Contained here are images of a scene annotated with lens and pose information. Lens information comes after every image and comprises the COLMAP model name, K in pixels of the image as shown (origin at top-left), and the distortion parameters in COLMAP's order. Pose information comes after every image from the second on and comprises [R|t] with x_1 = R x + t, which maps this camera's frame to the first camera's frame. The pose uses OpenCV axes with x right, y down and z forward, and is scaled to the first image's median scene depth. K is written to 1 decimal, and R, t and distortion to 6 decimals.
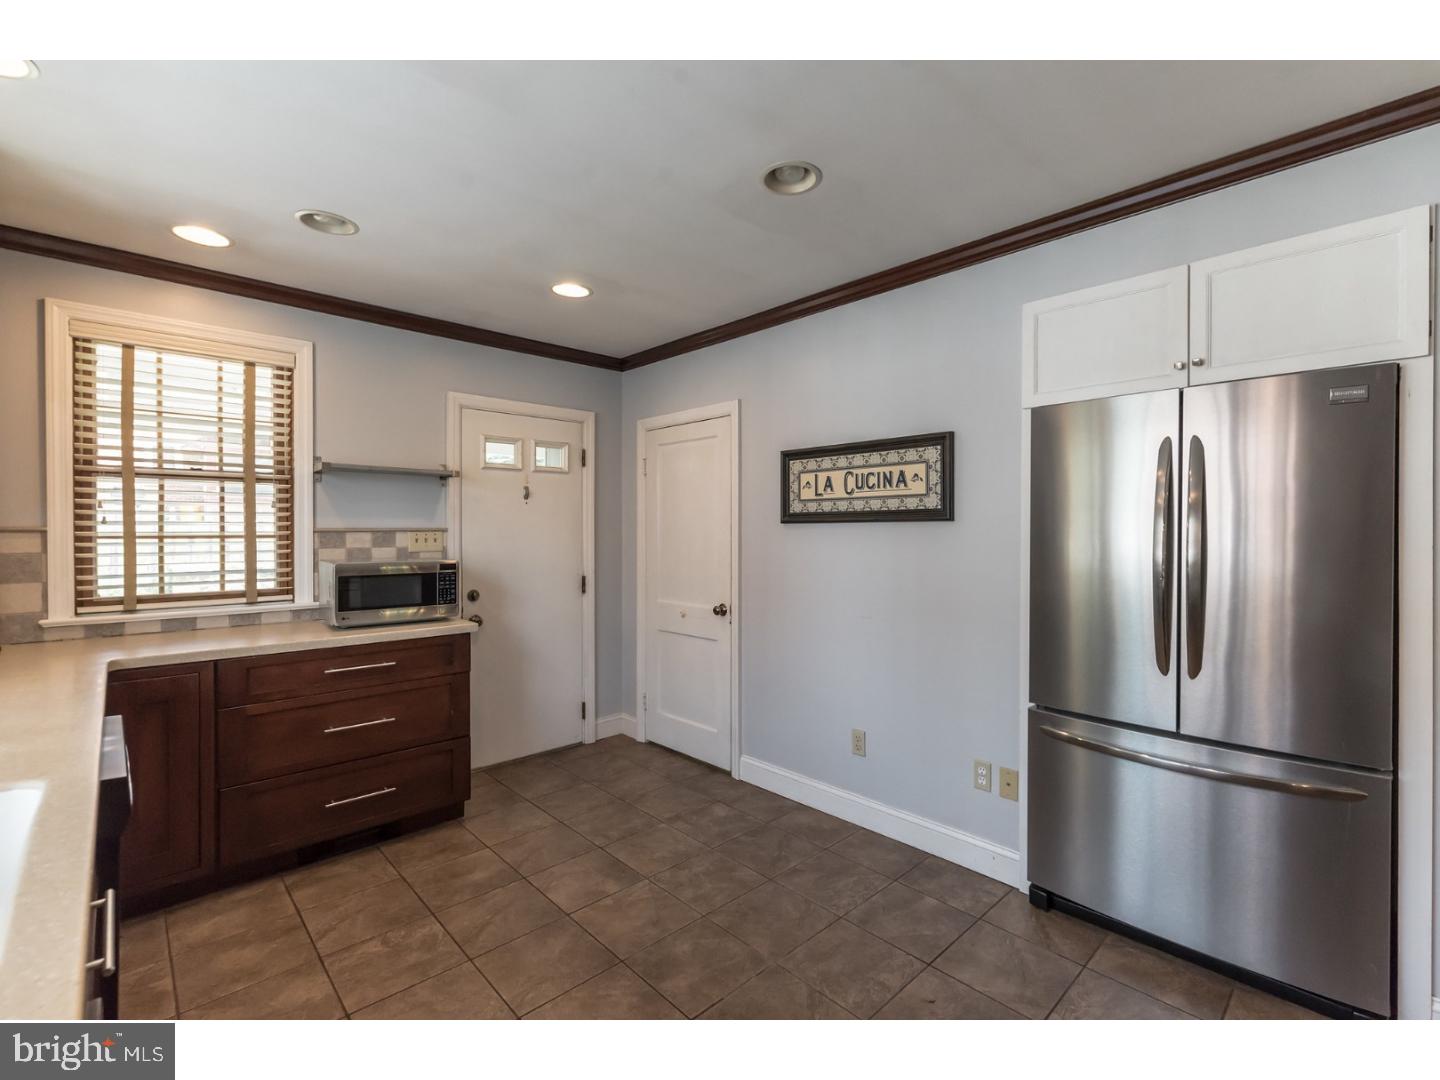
lens RADIAL K [[645.5, 0, 739.3], [0, 645.5, 541.3], [0, 0, 1]] dist [-0.002677, -0.000584]
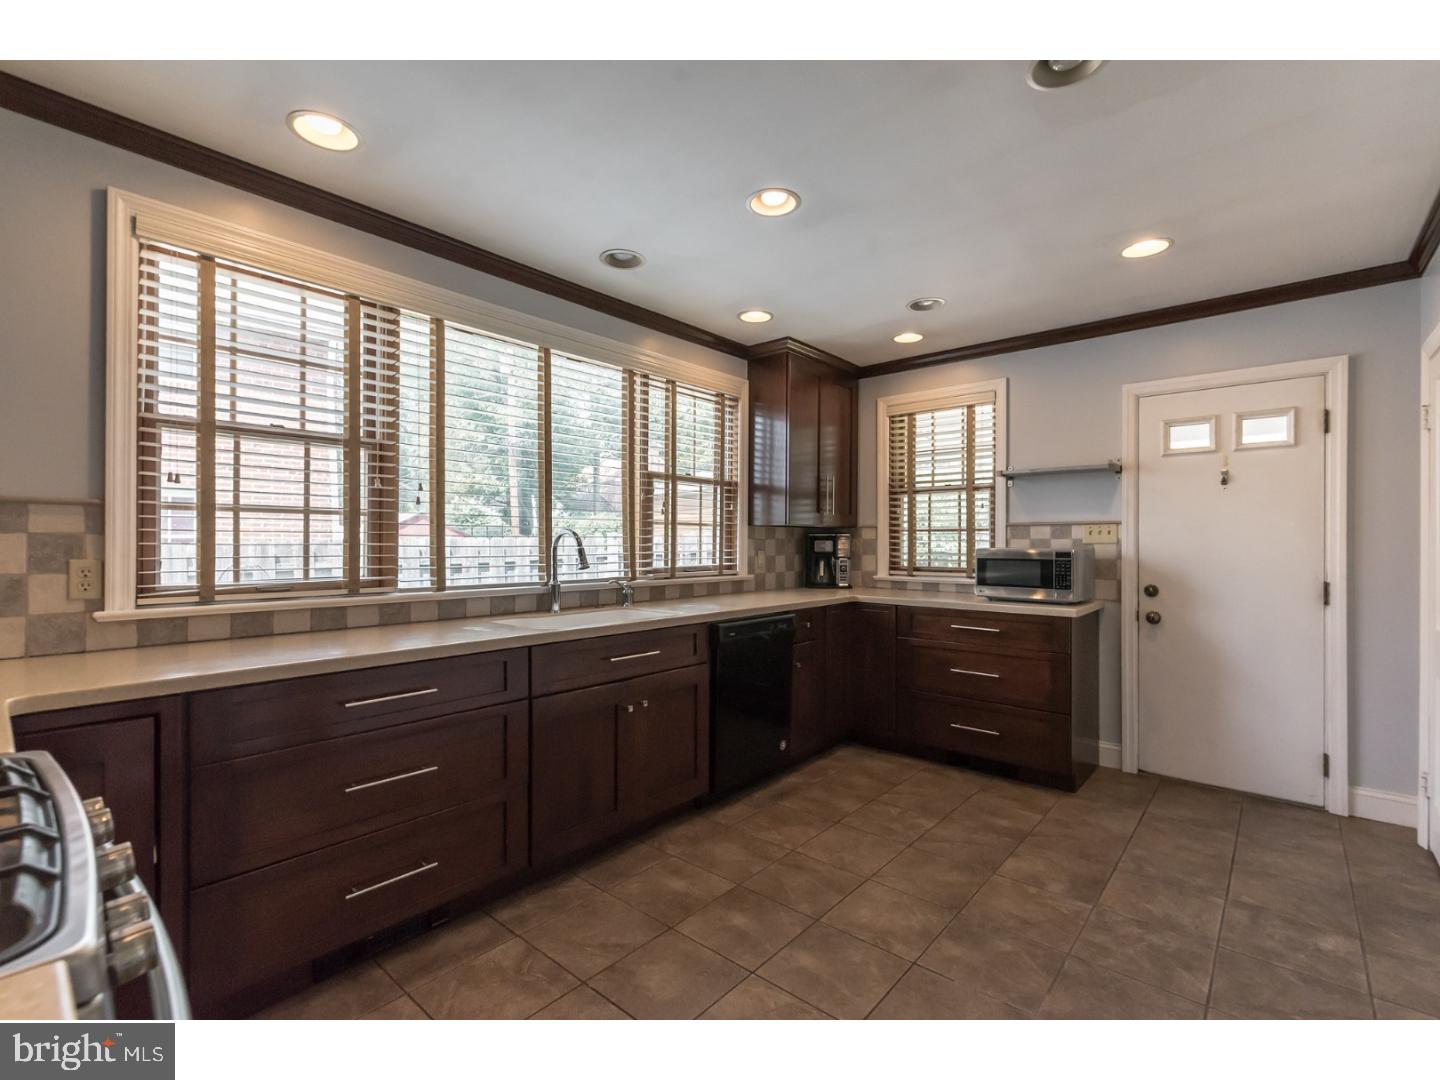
lens RADIAL K [[645.5, 0, 739.3], [0, 645.5, 541.3], [0, 0, 1]] dist [-0.002677, -0.000584]
pose [[0.101701, 0.000748, -0.994815, 0.571991], [-0.018987, 0.999819, -0.001189, 0.028566], [0.994634, 0.019010, 0.101697, 0.349326]]
